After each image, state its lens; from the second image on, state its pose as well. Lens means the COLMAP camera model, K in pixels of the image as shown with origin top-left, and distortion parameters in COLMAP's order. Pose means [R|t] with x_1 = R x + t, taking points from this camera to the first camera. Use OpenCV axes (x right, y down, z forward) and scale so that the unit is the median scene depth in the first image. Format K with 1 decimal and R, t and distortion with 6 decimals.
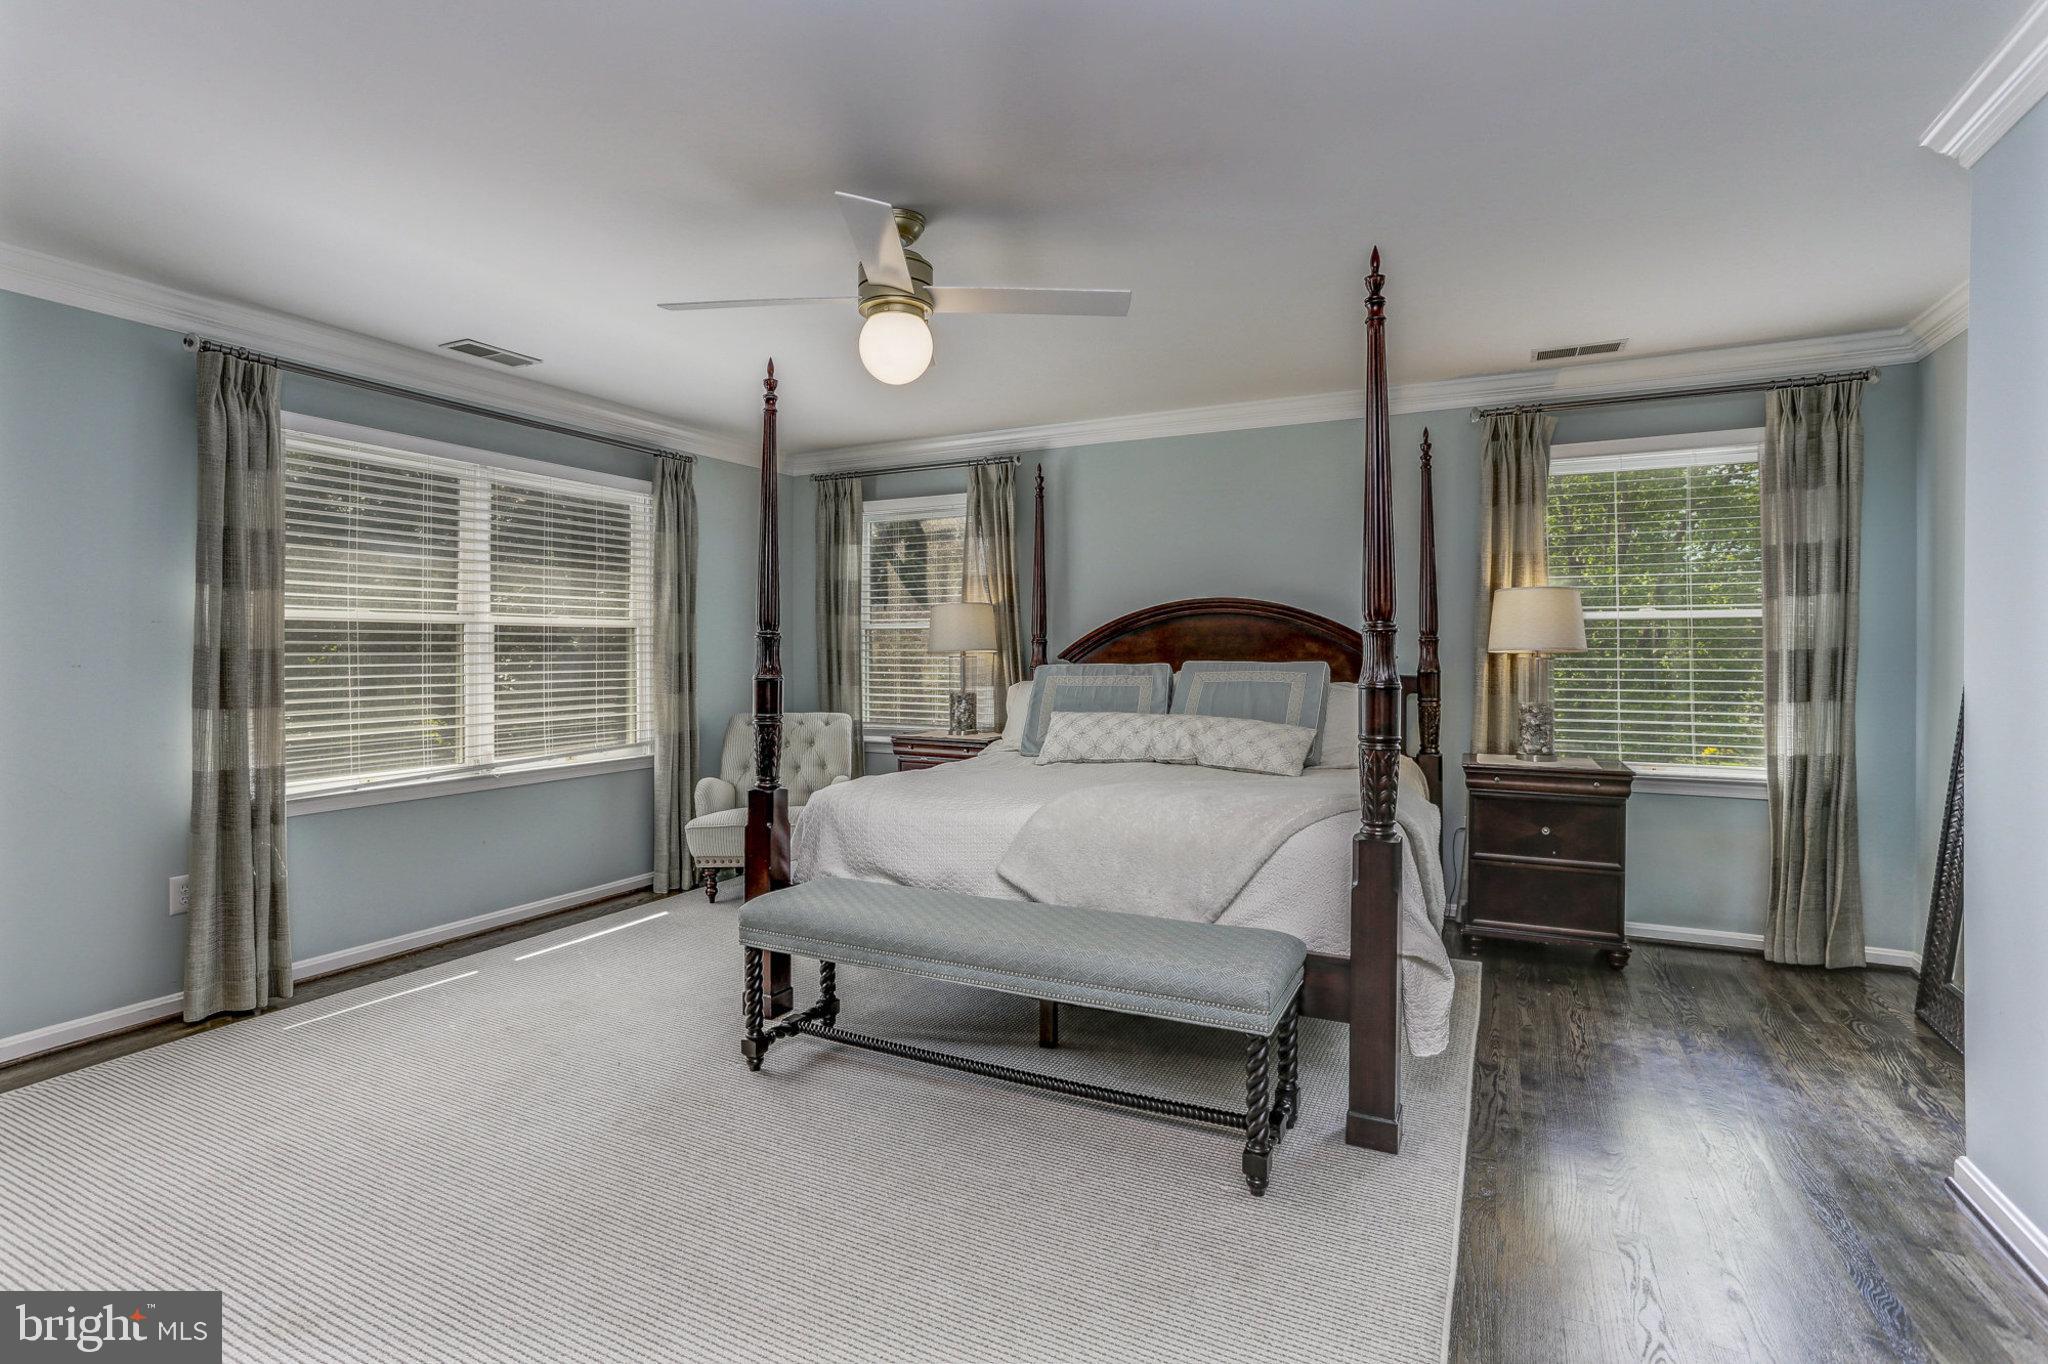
lens RADIAL K [[992.9, 0, 1023.3], [0, 992.9, 657.2], [0, 0, 1]] dist [-0.040868, 0.030144]
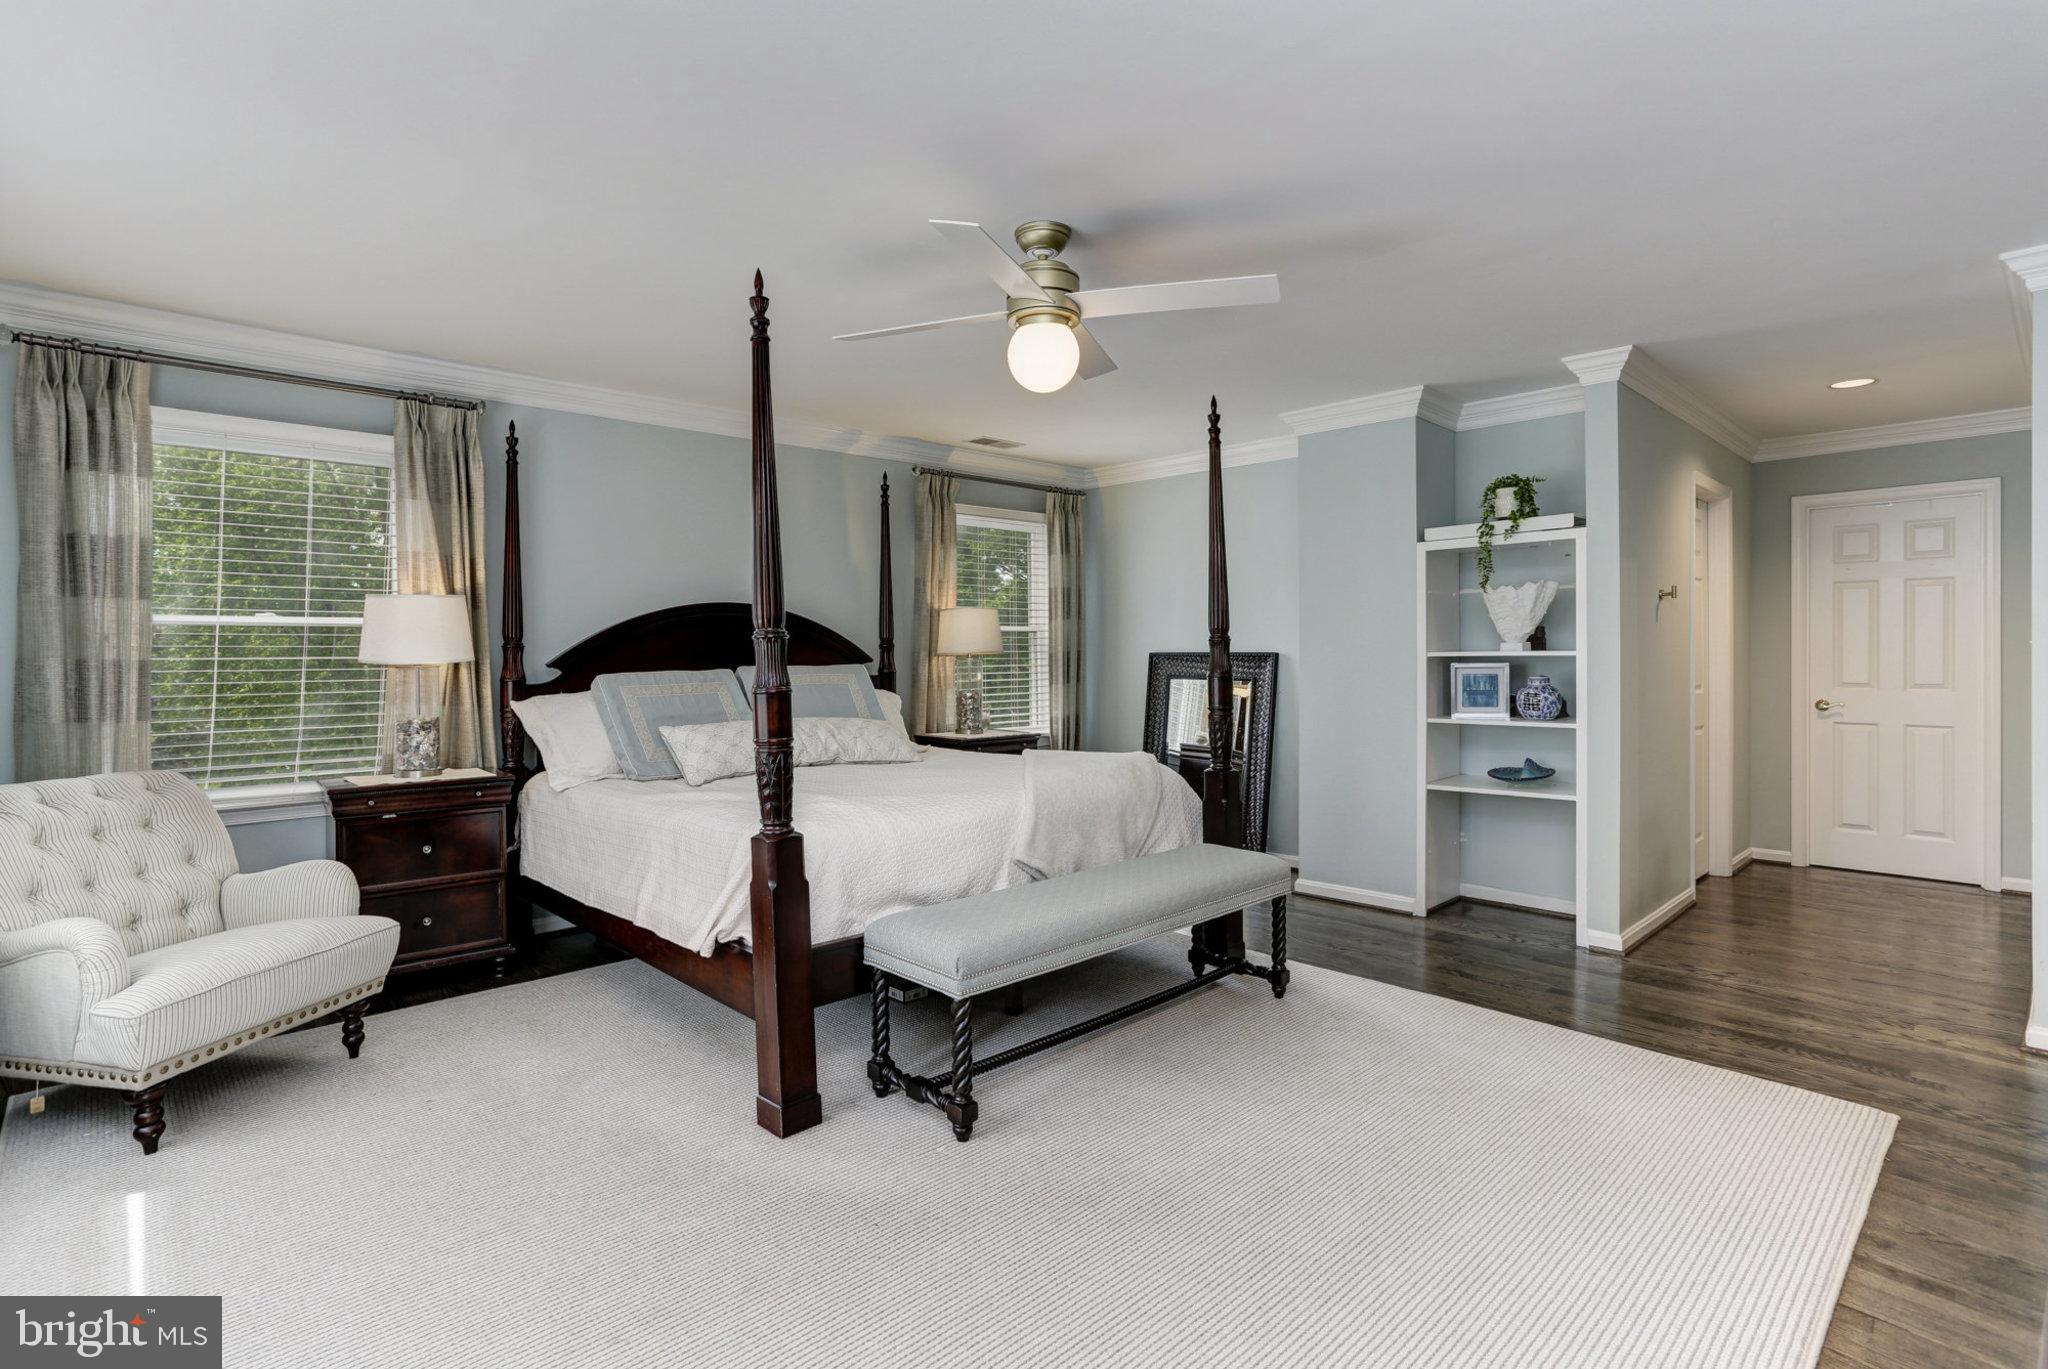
lens RADIAL K [[992.9, 0, 1023.3], [0, 992.9, 659.7], [0, 0, 1]] dist [-0.040868, 0.030144]
pose [[0.346758, -0.012777, 0.937868, -0.796092], [0.009180, 0.999906, 0.010228, -0.011778], [-0.937910, 0.005063, 0.346842, 0.472525]]
